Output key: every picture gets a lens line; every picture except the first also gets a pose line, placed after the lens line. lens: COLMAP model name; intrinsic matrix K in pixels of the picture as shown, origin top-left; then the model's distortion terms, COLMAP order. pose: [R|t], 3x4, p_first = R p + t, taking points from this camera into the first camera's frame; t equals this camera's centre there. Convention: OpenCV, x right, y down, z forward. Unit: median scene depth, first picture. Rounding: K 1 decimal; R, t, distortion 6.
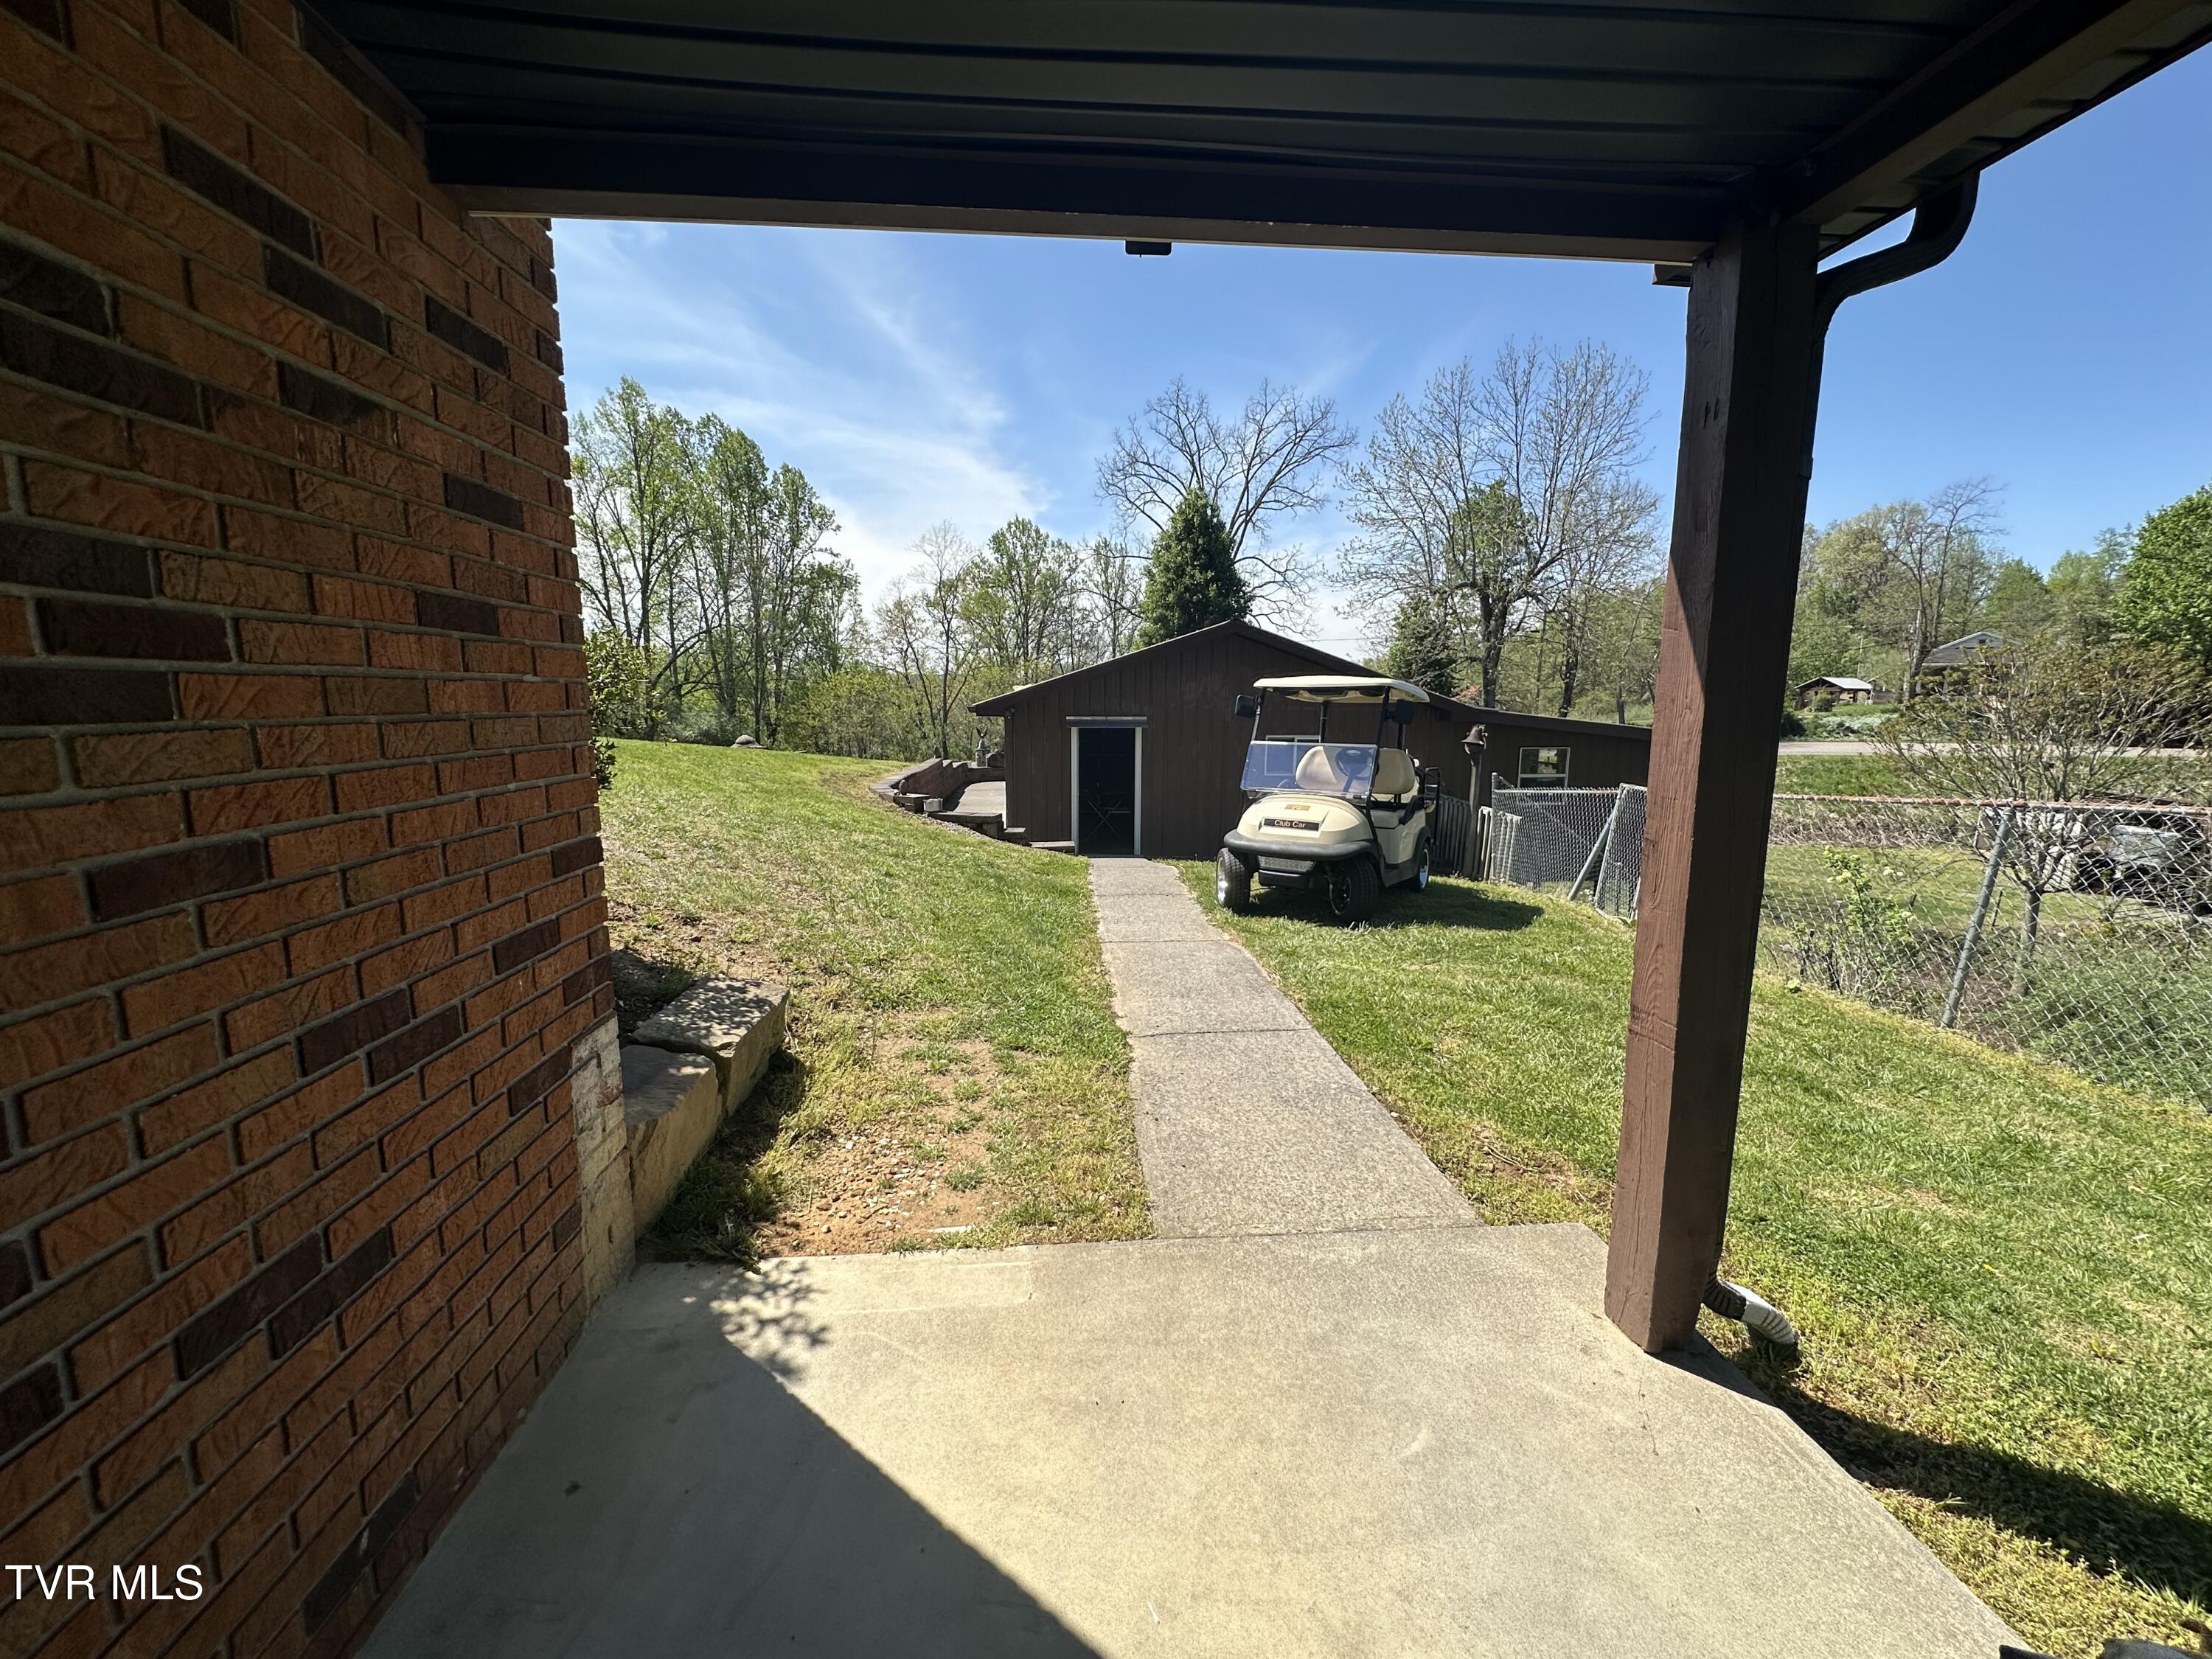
lens RADIAL K [[890.3, 0, 1100.5], [0, 890.3, 824.3], [0, 0, 1]] dist [0.001410, 0.000276]
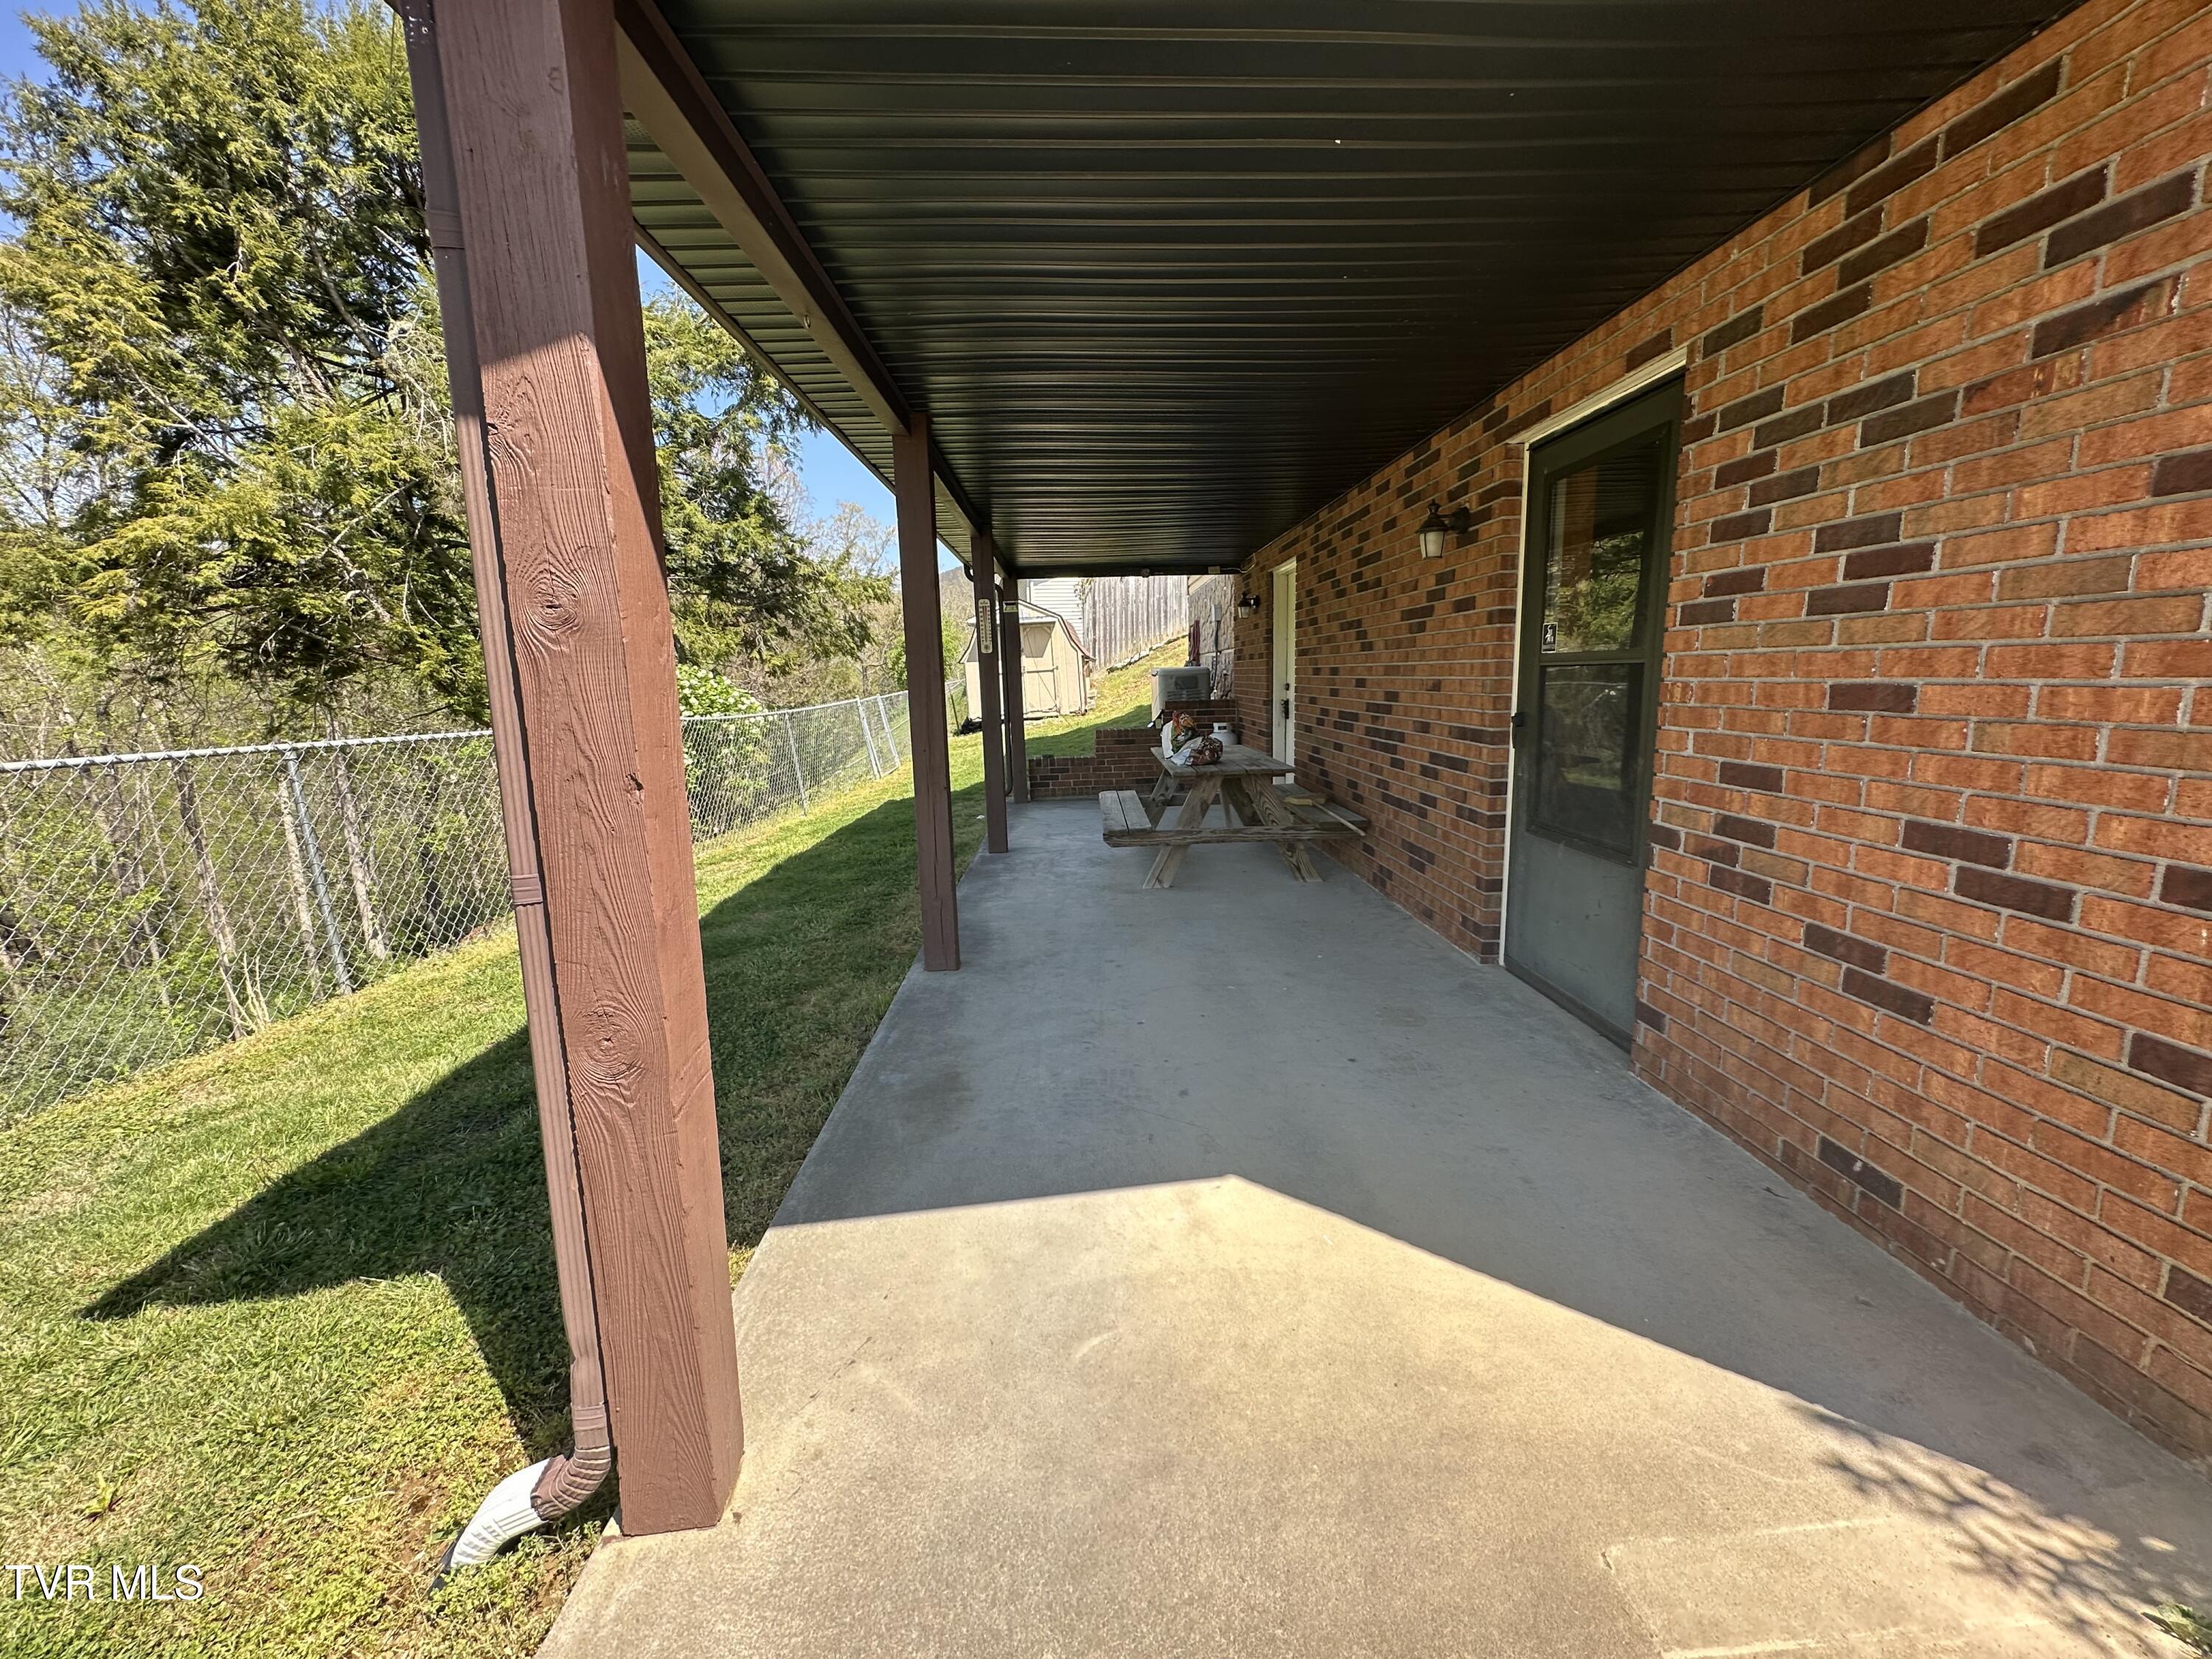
lens RADIAL K [[890.3, 0, 1113.7], [0, 890.3, 832.3], [0, 0, 1]] dist [0.001410, 0.000276]
pose [[-0.999309, 0.015585, 0.033741, 0.331574], [0.025455, 0.948493, 0.315773, -0.212373], [-0.027082, 0.316414, -0.948234, 2.056500]]
